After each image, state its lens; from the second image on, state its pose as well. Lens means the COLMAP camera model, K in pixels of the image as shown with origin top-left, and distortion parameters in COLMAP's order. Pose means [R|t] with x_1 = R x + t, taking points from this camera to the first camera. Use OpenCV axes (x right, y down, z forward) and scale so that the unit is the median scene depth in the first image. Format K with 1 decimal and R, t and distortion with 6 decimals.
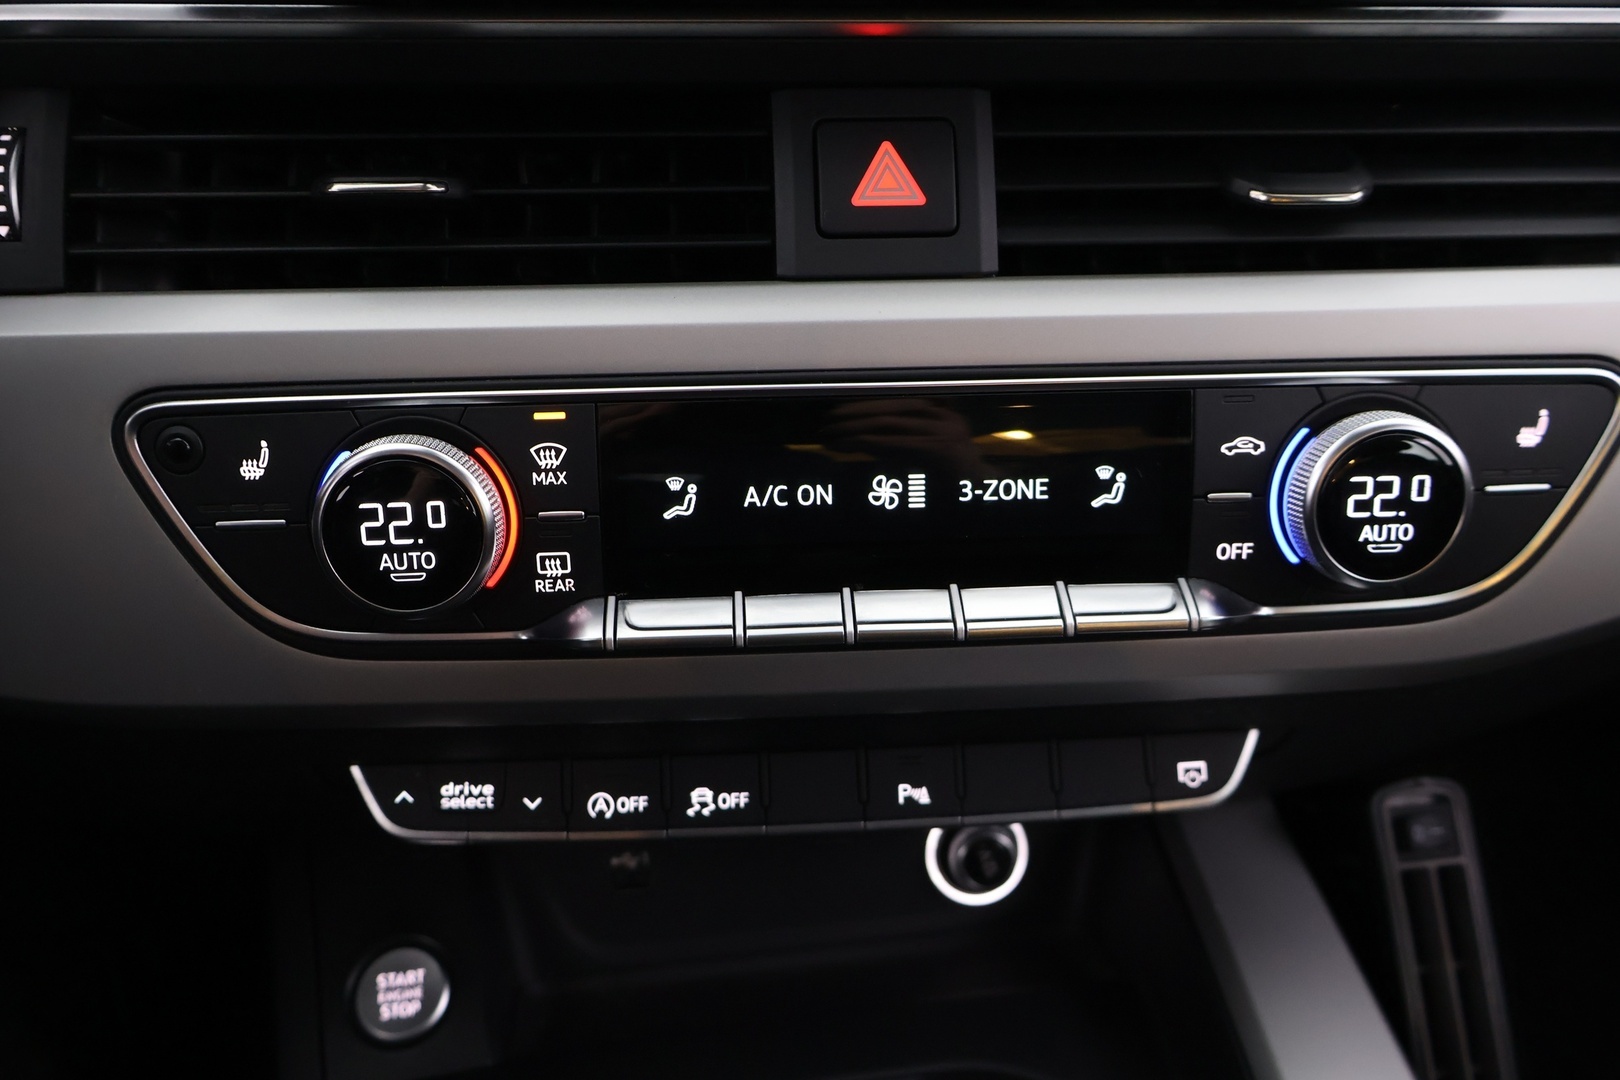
lens RADIAL K [[1393.1, 0, 810.0], [0, 1393.1, 540.0], [0, 0, 1]] dist [-0.001846, -0.001542]
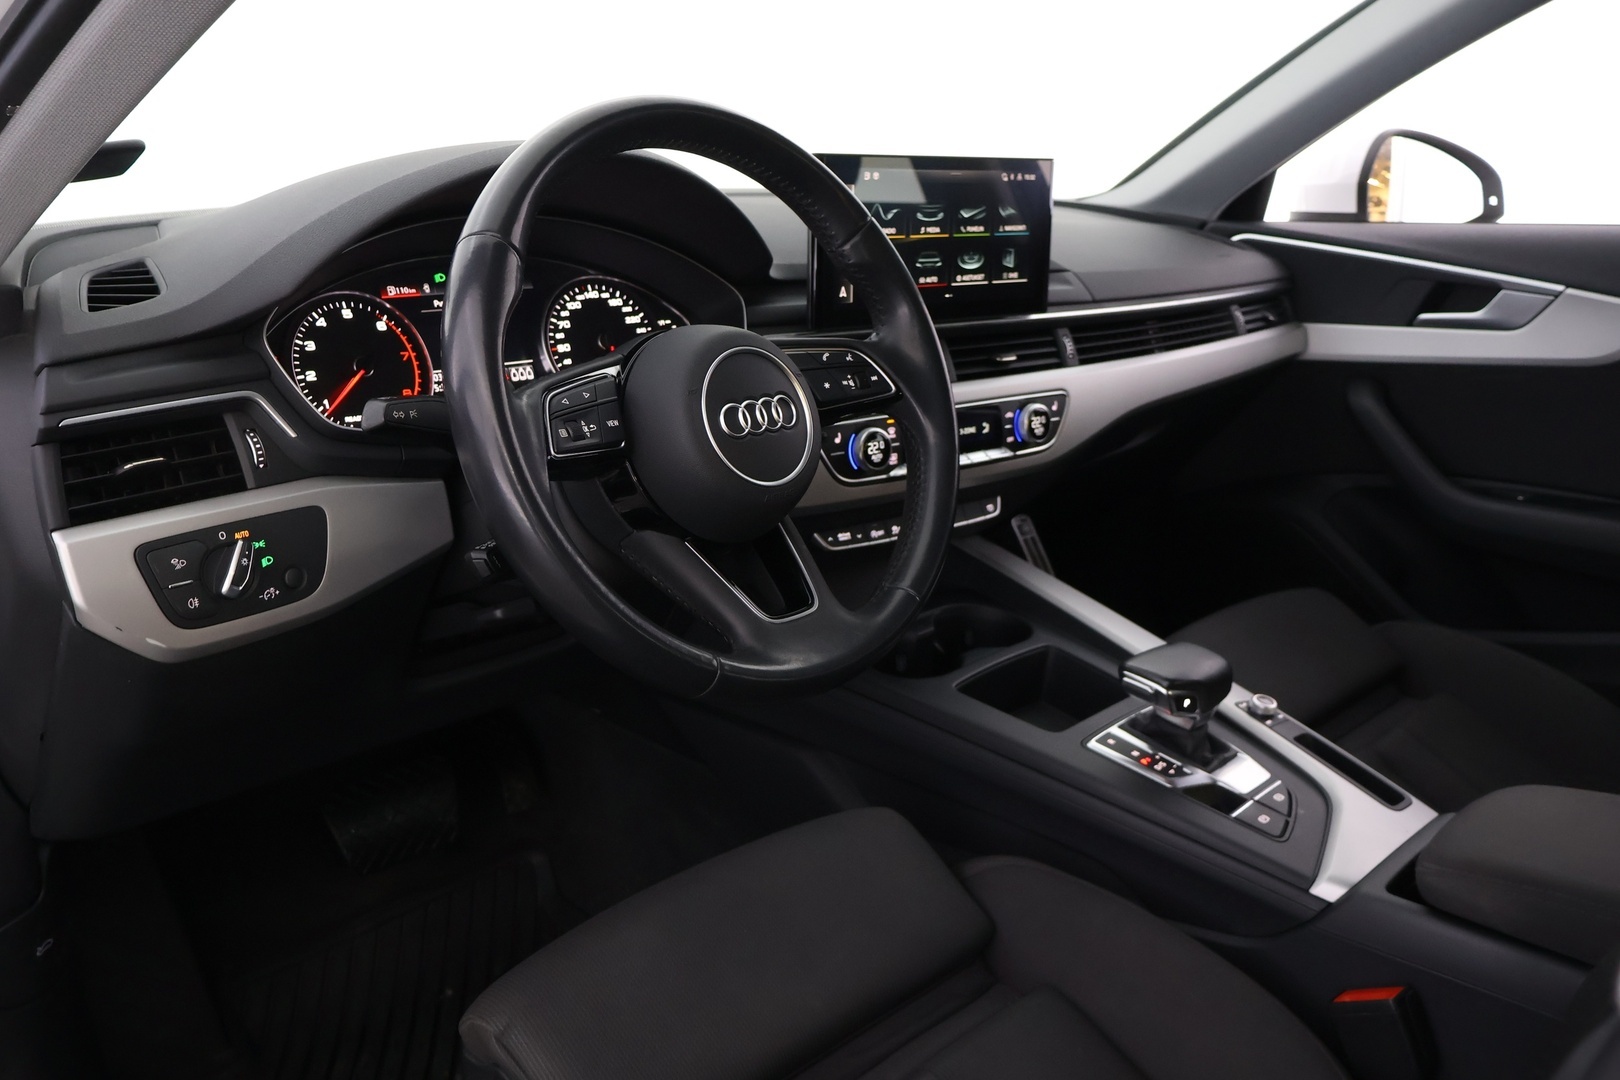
lens RADIAL K [[1393.1, 0, 810.0], [0, 1393.1, 540.0], [0, 0, 1]] dist [-0.001846, -0.001542]
pose [[0.819426, -0.138033, 0.556317, -2.685247], [0.197962, 0.979000, -0.048678, 0.405407], [-0.537915, 0.150018, 0.829543, -2.236568]]
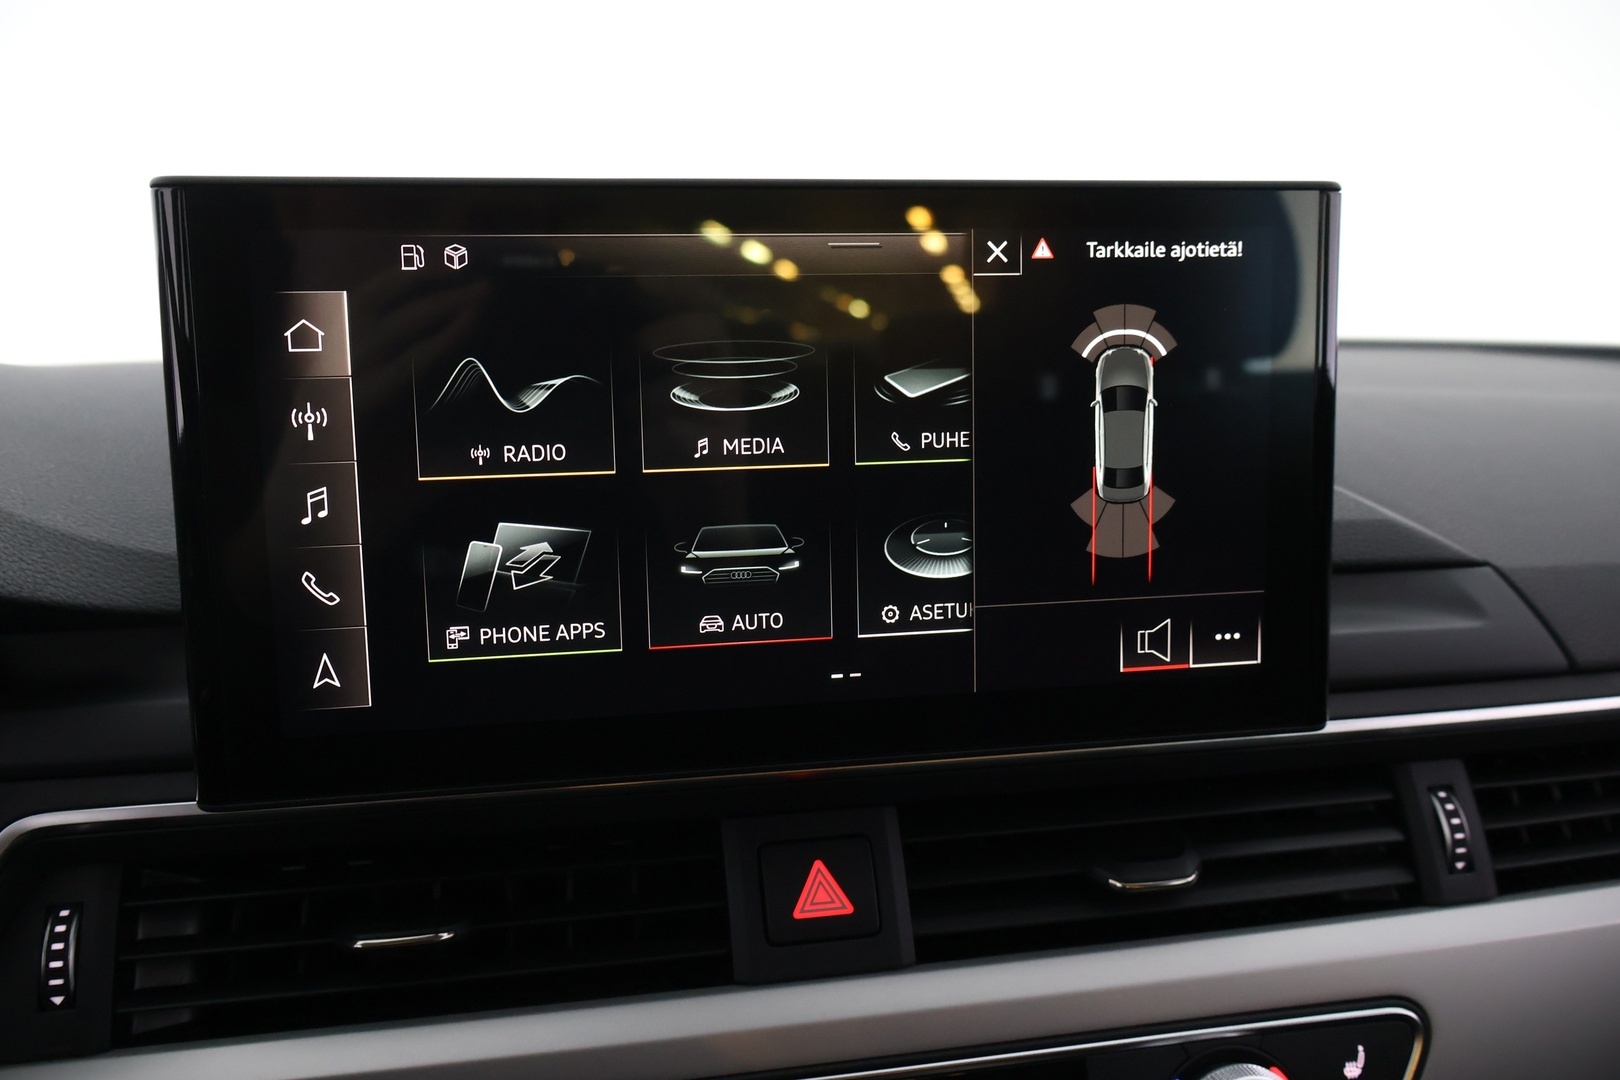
lens RADIAL K [[1393.1, 0, 810.0], [0, 1393.1, 540.0], [0, 0, 1]] dist [-0.001846, -0.001542]
pose [[0.992242, -0.038203, 0.118306, -0.086370], [0.066402, 0.967362, -0.244543, -0.259042], [-0.105103, 0.250502, 0.962394, -0.250873]]
